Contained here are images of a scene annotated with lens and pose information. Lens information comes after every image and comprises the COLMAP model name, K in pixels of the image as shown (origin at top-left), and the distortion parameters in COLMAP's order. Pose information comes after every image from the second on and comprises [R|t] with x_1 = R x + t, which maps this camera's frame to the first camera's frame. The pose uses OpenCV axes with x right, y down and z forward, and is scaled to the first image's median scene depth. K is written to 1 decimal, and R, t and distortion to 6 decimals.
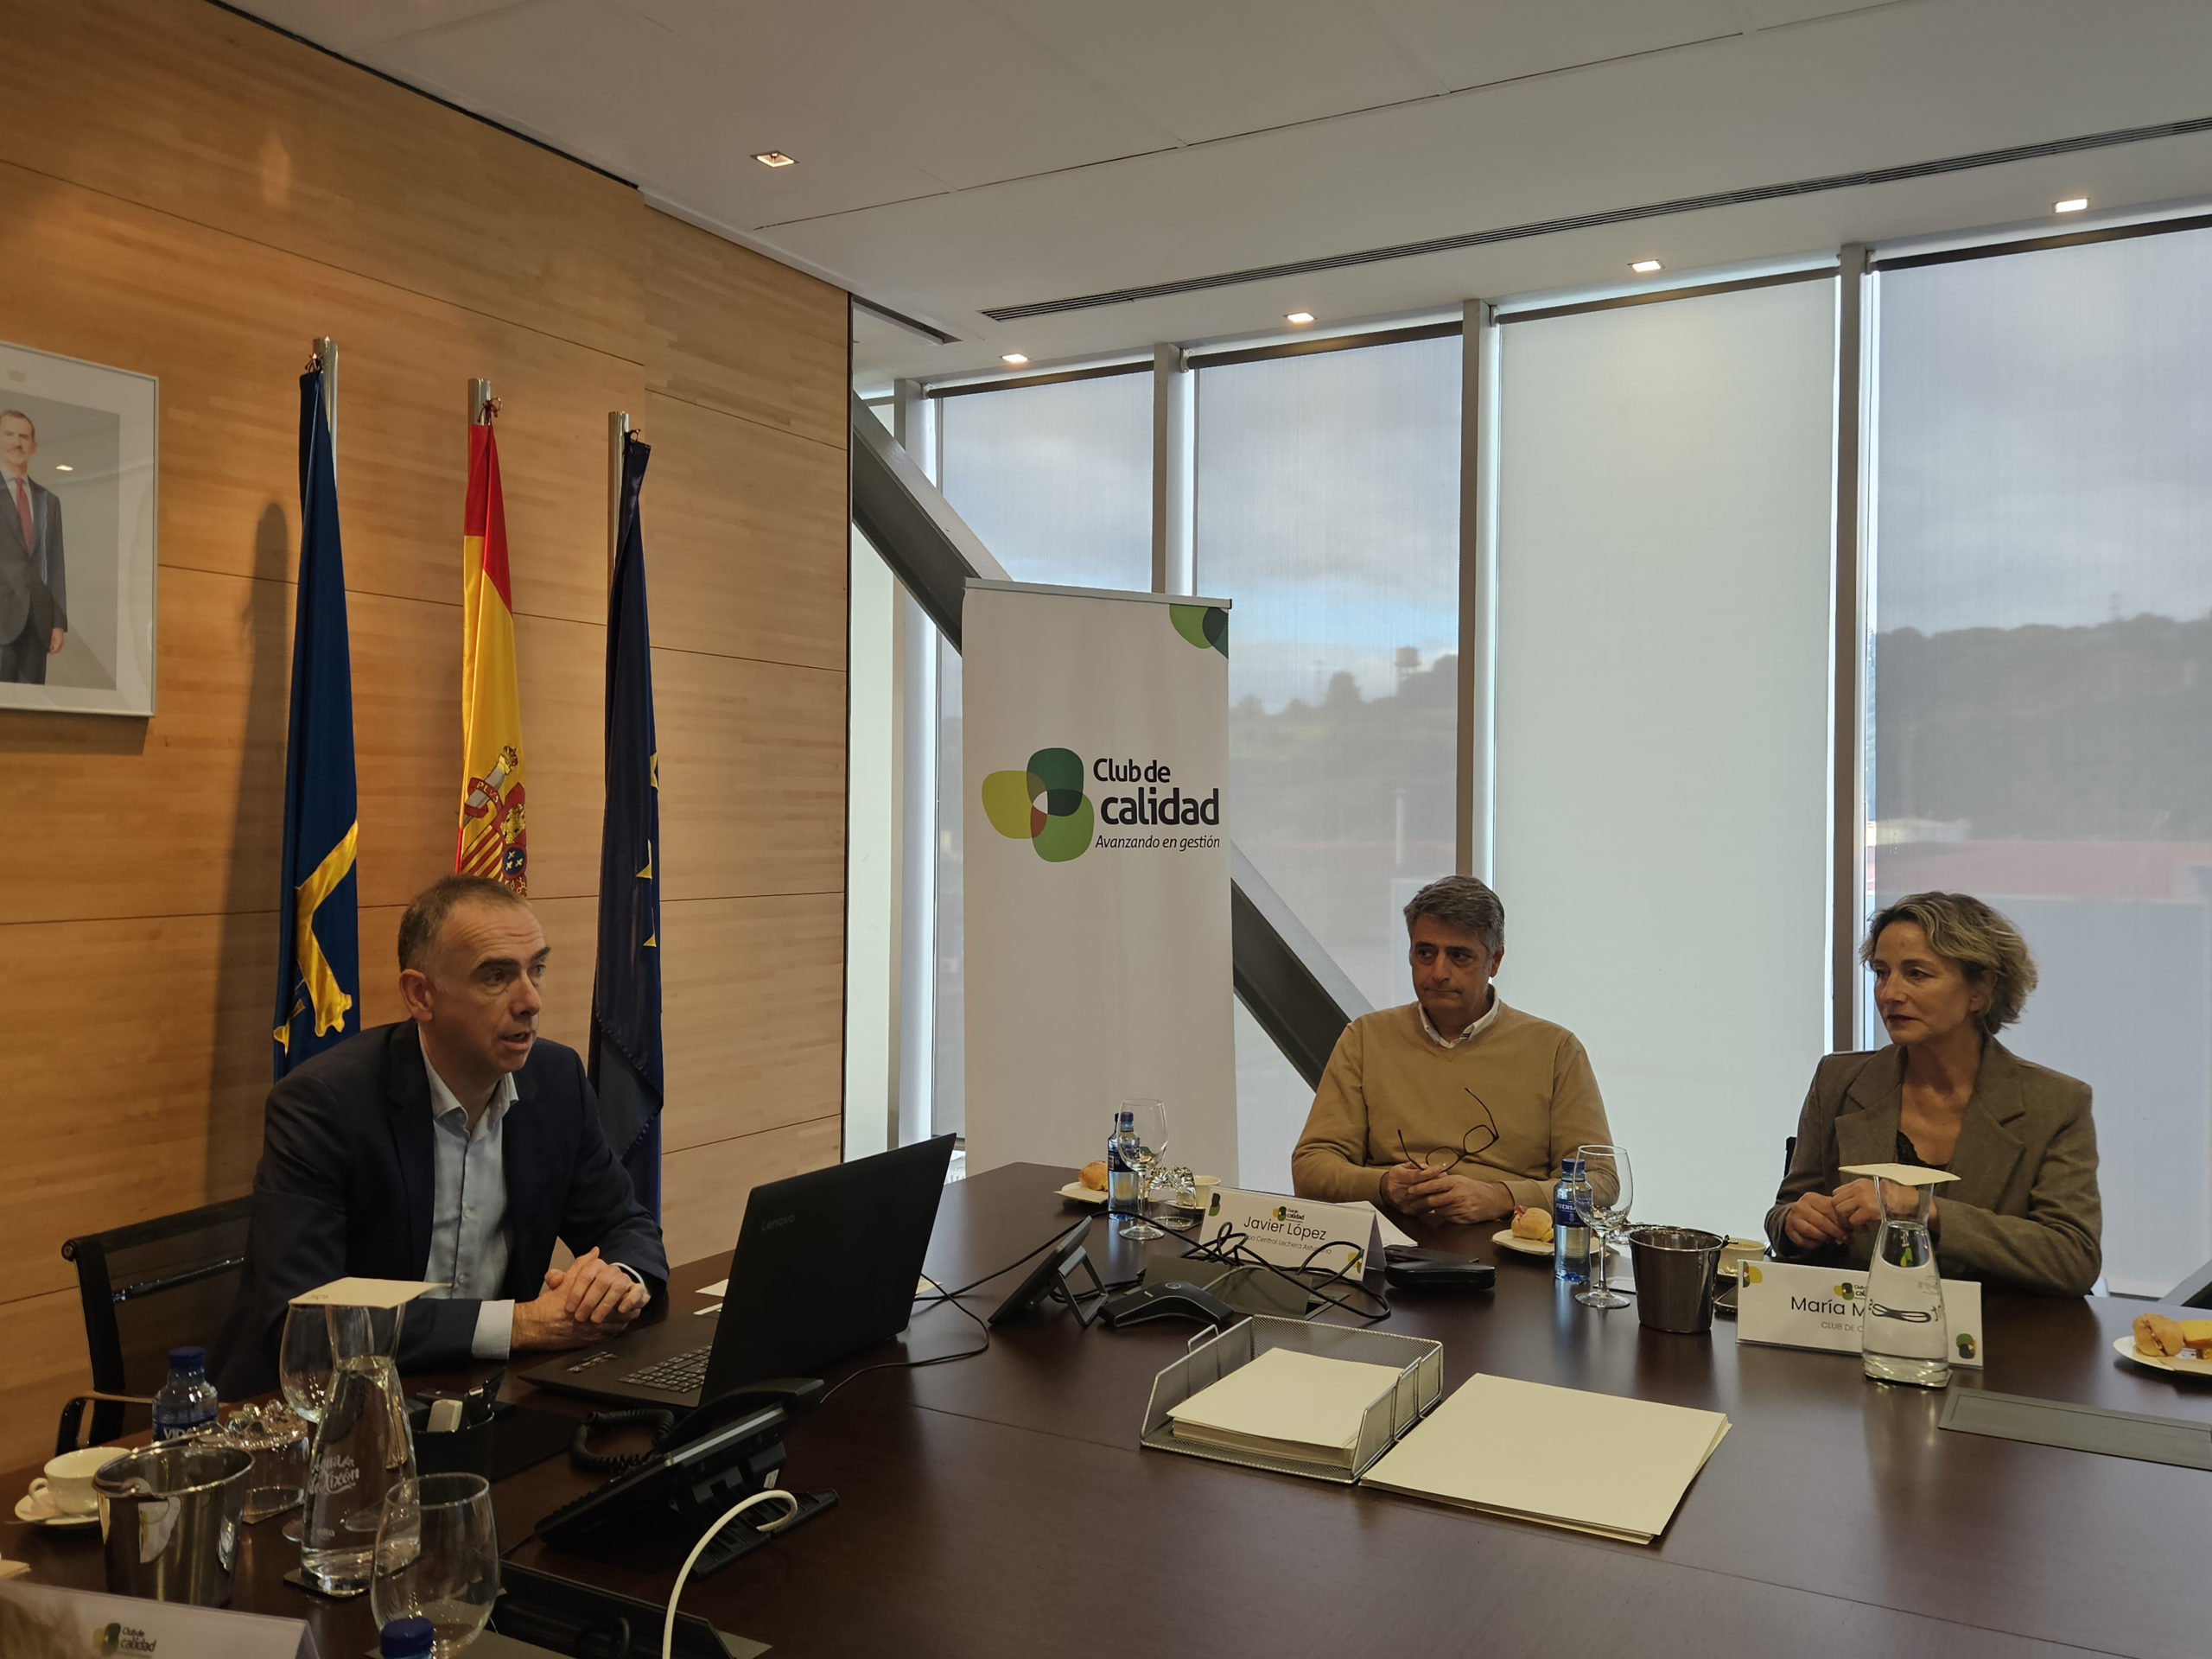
lens RADIAL K [[1813.9, 0, 1106.0], [0, 1813.9, 829.5], [0, 0, 1]] dist [0.074226, -0.103882]
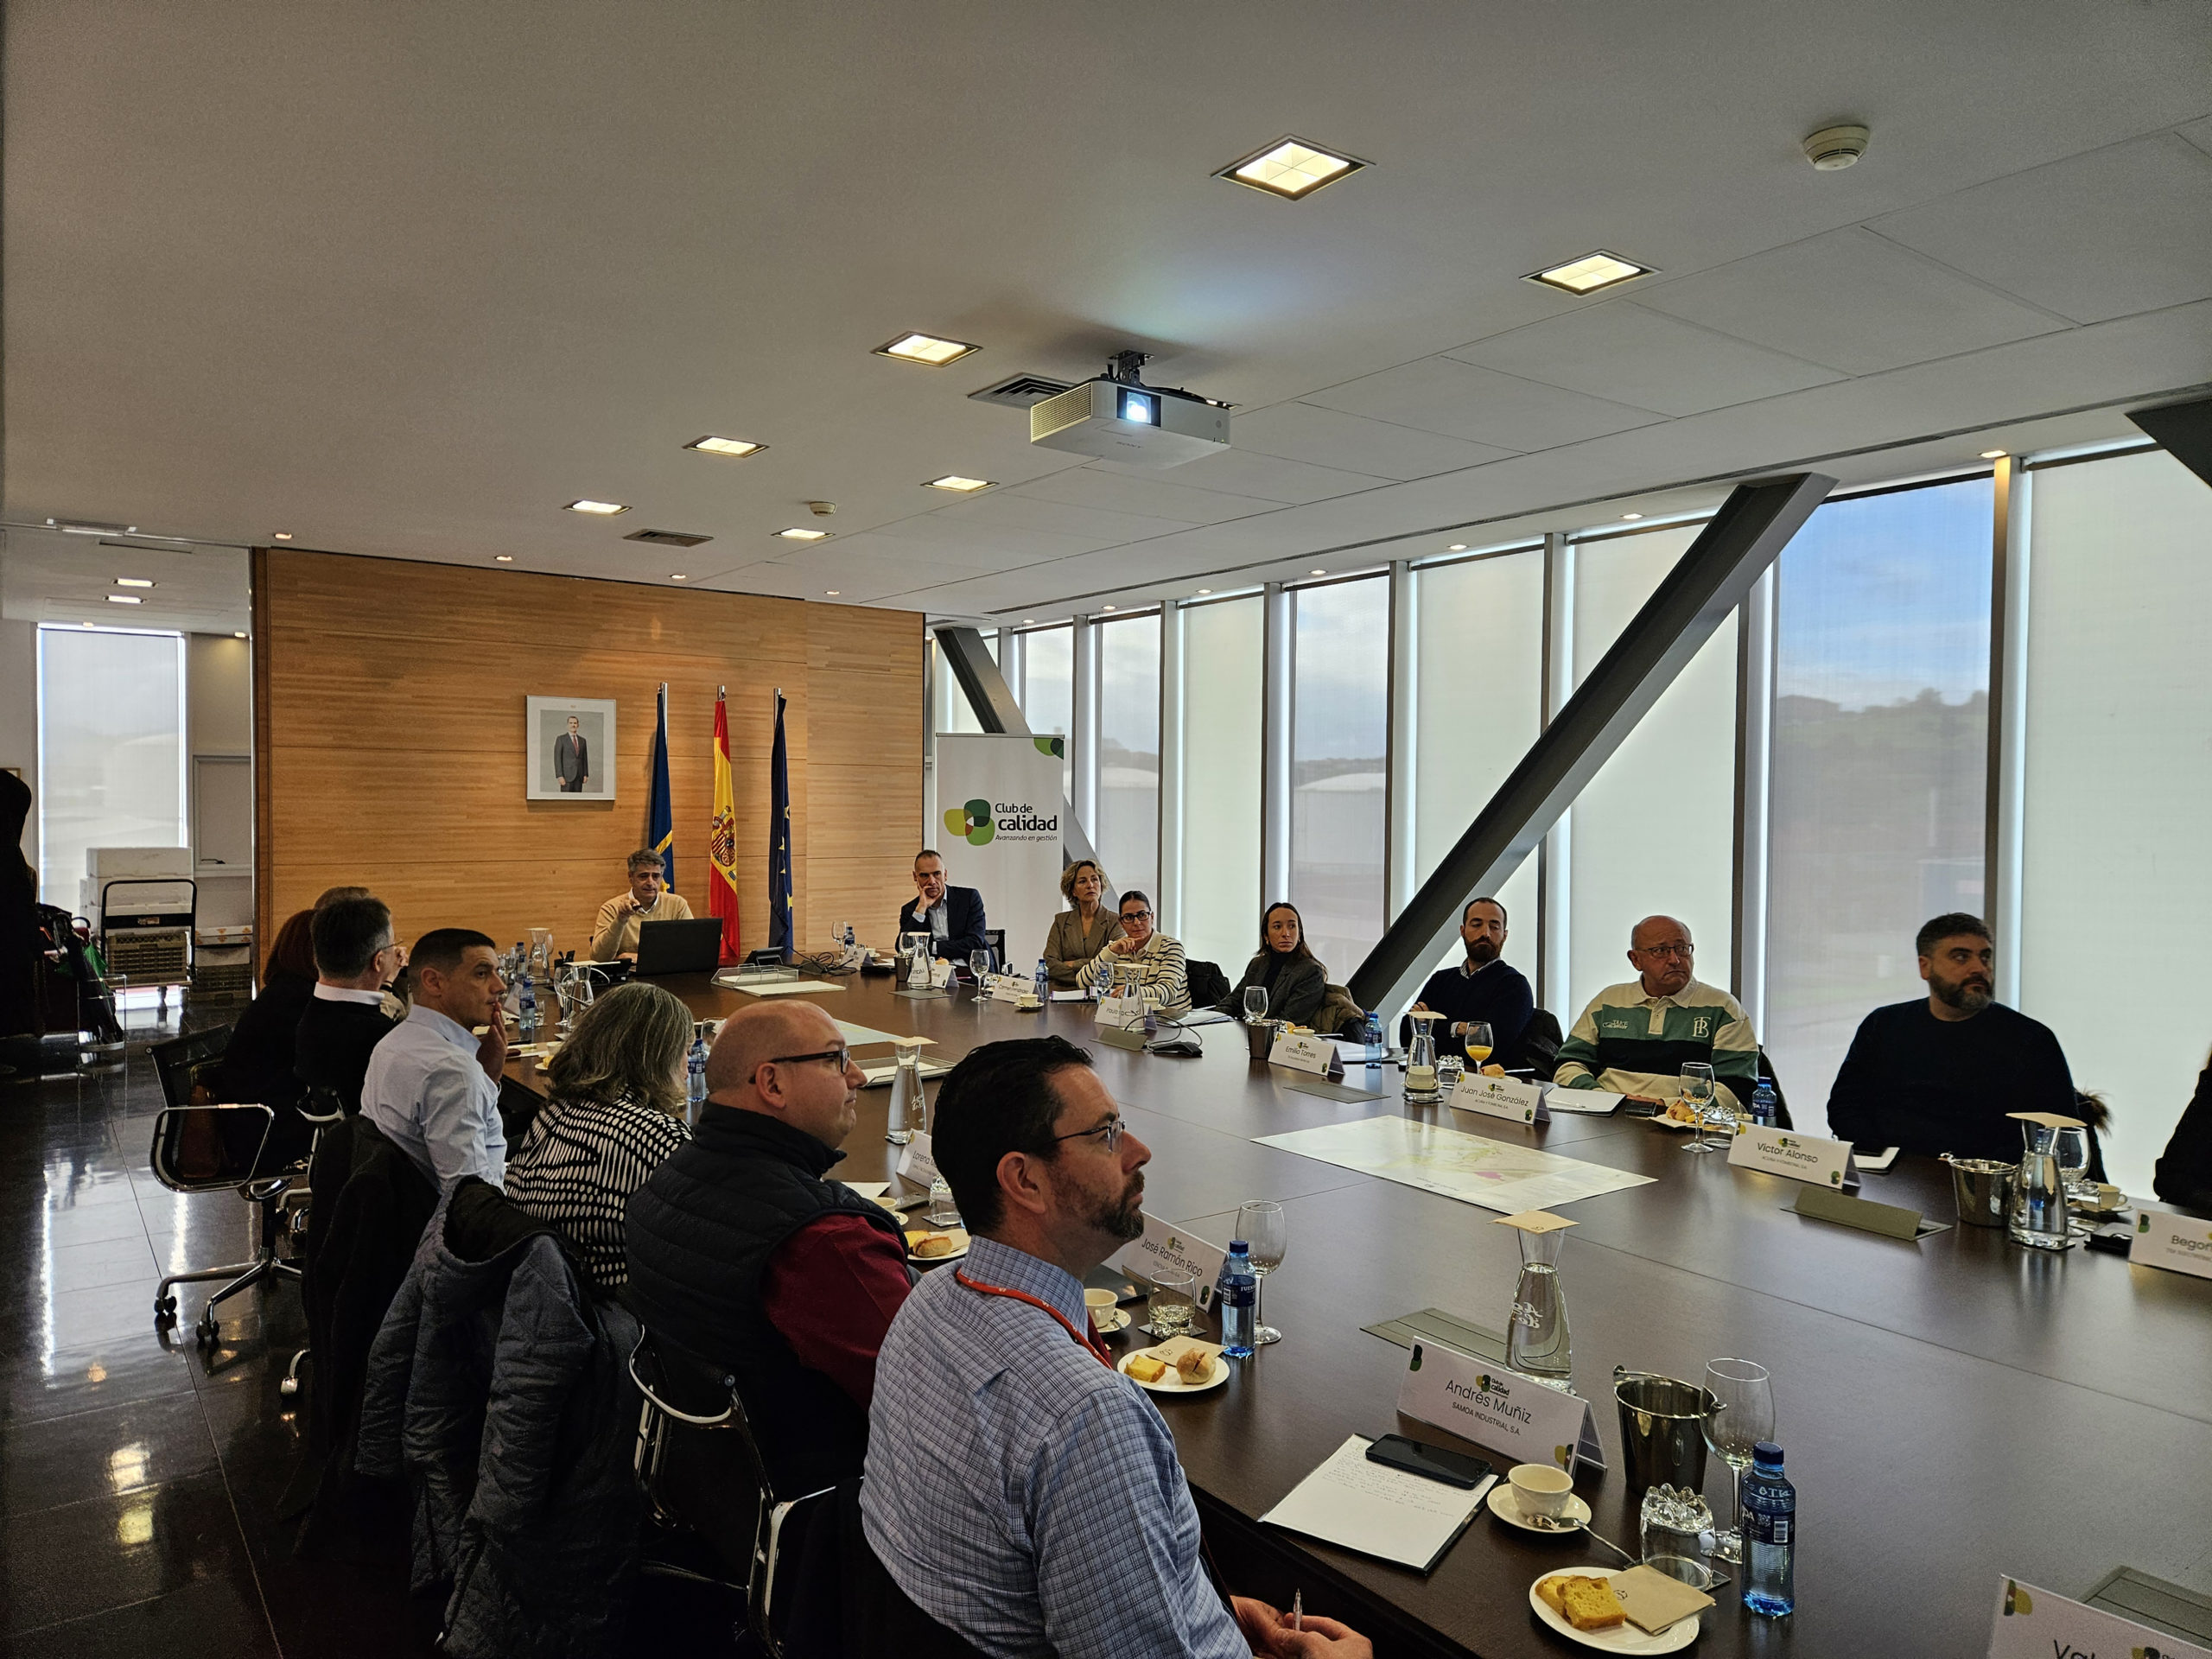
lens RADIAL K [[1485.9, 0, 1094.7], [0, 1485.9, 811.0], [0, 0, 1]] dist [0.086320, -0.079442]
pose [[0.904081, 0.003812, -0.427344, 1.294203], [-0.004336, 0.999991, -0.000253, -0.038882], [0.427339, 0.002082, 0.904089, -0.990902]]
